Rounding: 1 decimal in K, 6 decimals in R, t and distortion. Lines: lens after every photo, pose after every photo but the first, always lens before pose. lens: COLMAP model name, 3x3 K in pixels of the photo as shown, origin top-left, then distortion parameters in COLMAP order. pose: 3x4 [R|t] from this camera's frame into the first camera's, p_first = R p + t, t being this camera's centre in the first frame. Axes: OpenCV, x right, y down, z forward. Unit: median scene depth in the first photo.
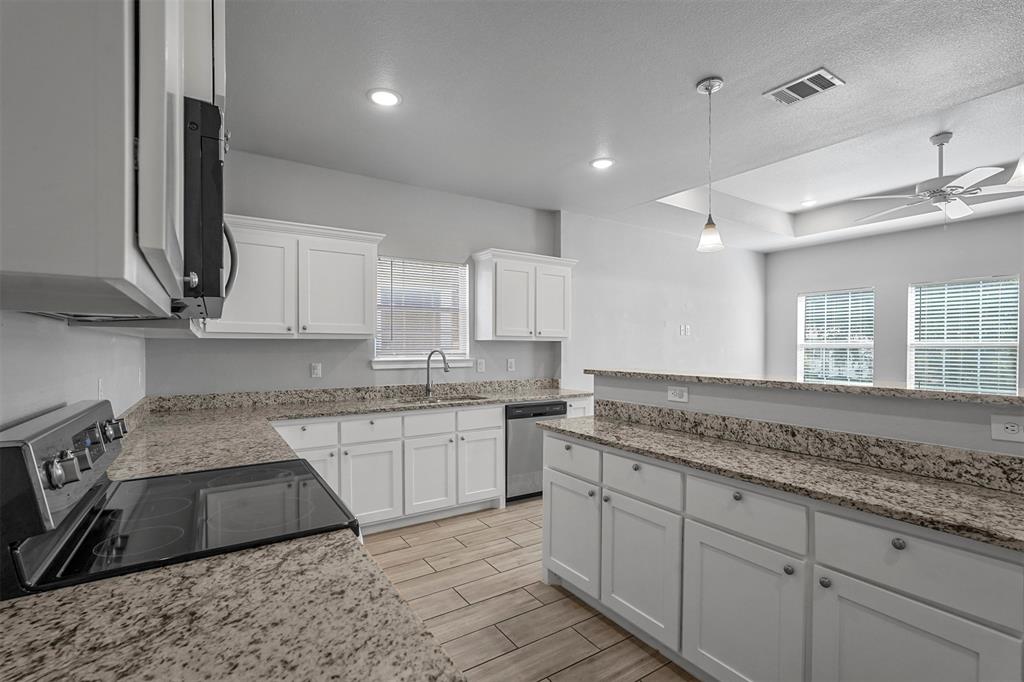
lens RADIAL K [[463.7, 0, 506.0], [0, 463.7, 349.8], [0, 0, 1]] dist [-0.012878, 0.009969]
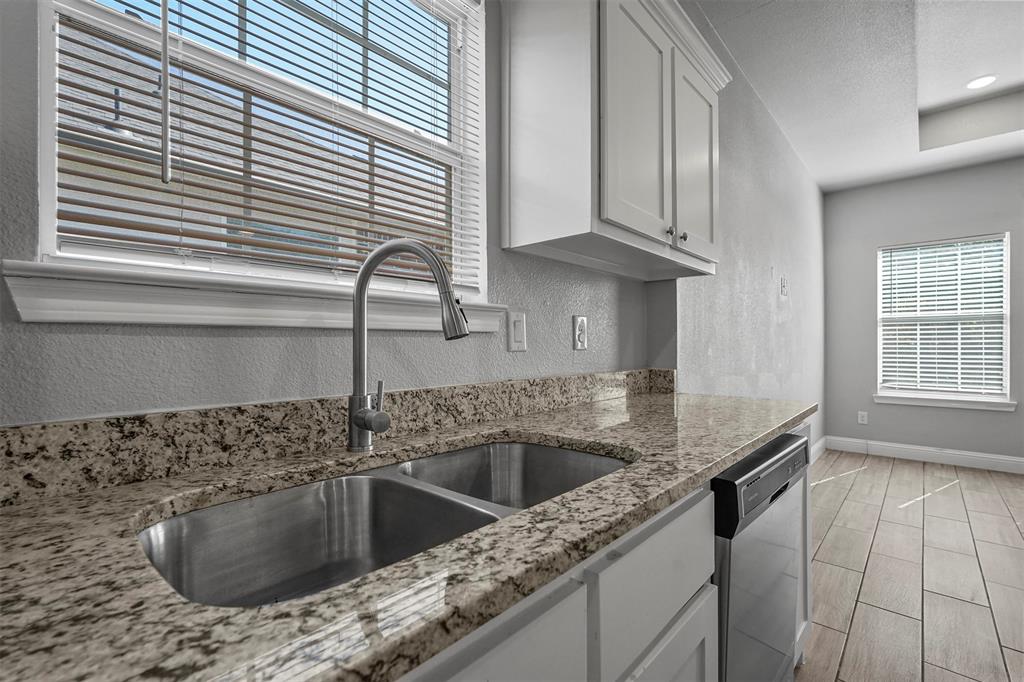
lens RADIAL K [[452.5, 0, 508.9], [0, 452.5, 343.5], [0, 0, 1]] dist [-0.017211, 0.008771]
pose [[0.967418, -0.002464, 0.253174, -0.178521], [0.004539, 0.999961, -0.007610, 0.057740], [-0.253145, 0.008511, 0.967391, 0.891145]]
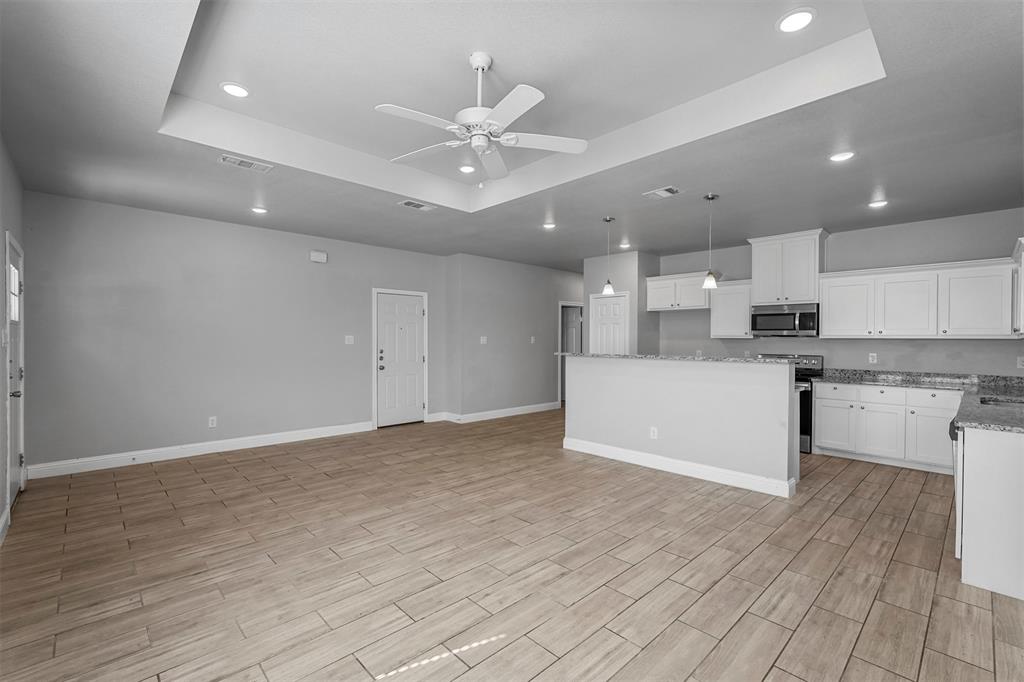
lens RADIAL K [[452.5, 0, 508.9], [0, 452.5, 343.5], [0, 0, 1]] dist [-0.017211, 0.008771]
pose [[-0.982425, -0.006353, -0.186551, 1.092117], [-0.008933, 0.999876, 0.012996, -0.010830], [0.186446, 0.014434, -0.982359, 1.836000]]
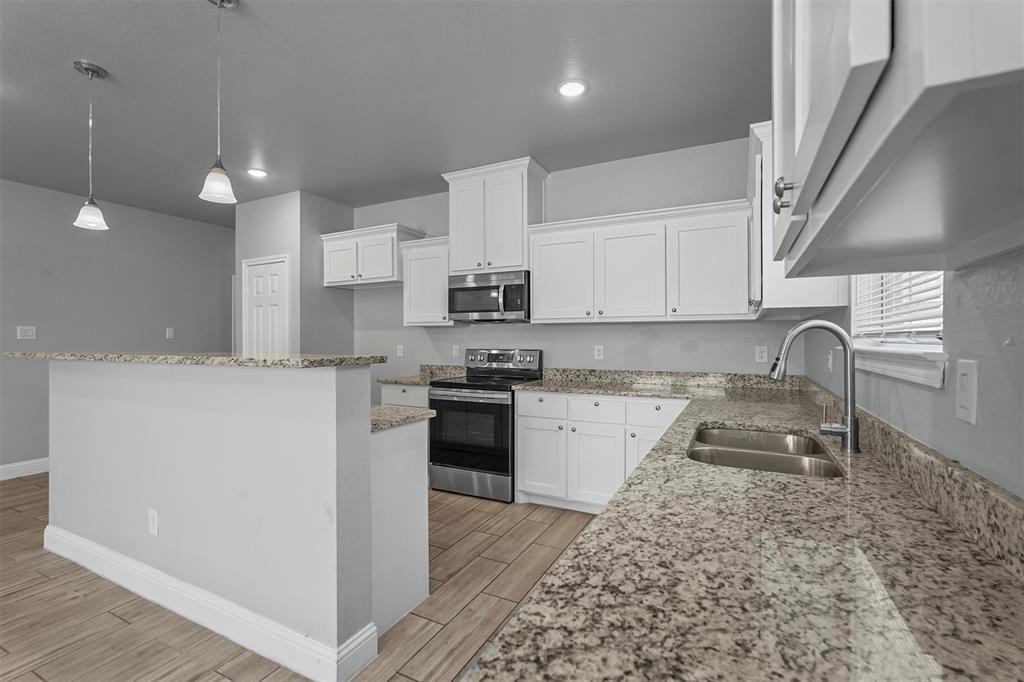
lens RADIAL K [[452.5, 0, 508.9], [0, 452.5, 343.5], [0, 0, 1]] dist [-0.017211, 0.008771]
pose [[-0.864101, 0.007073, -0.503269, 0.282858], [-0.000658, 0.999885, 0.015181, 0.012796], [0.503318, 0.013449, -0.863997, 1.364228]]
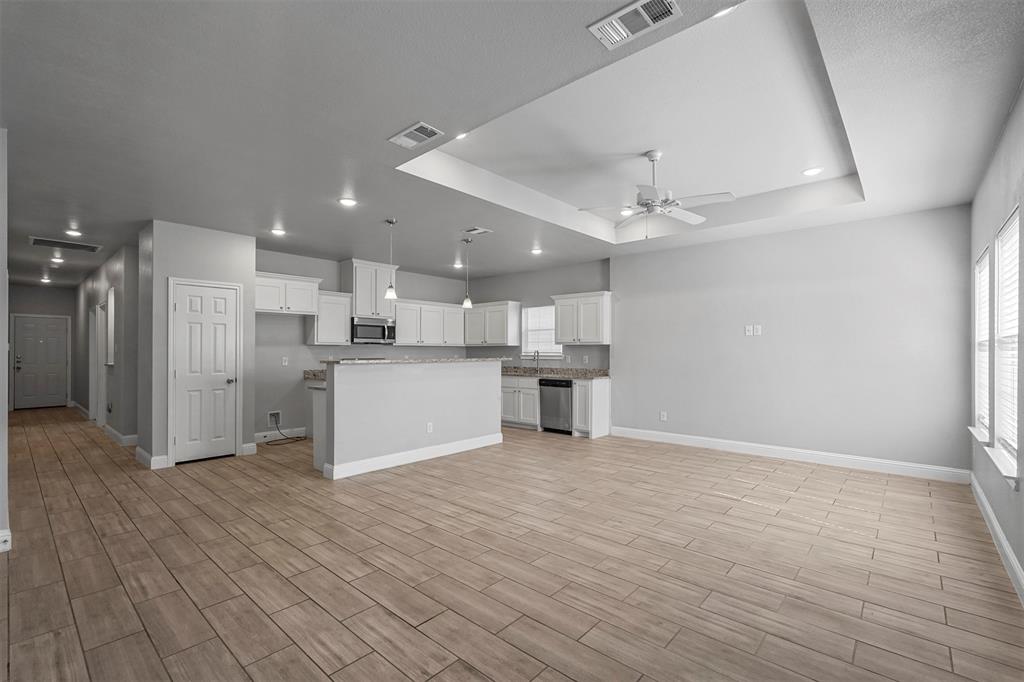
lens RADIAL K [[455.3, 0, 512.1], [0, 455.3, 351.0], [0, 0, 1]] dist [-0.009710, 0.007173]
pose [[0.270993, -0.002831, -0.962577, 2.000740], [-0.006147, 0.999970, -0.004672, 0.015968], [0.962562, 0.007183, 0.270968, 0.411540]]
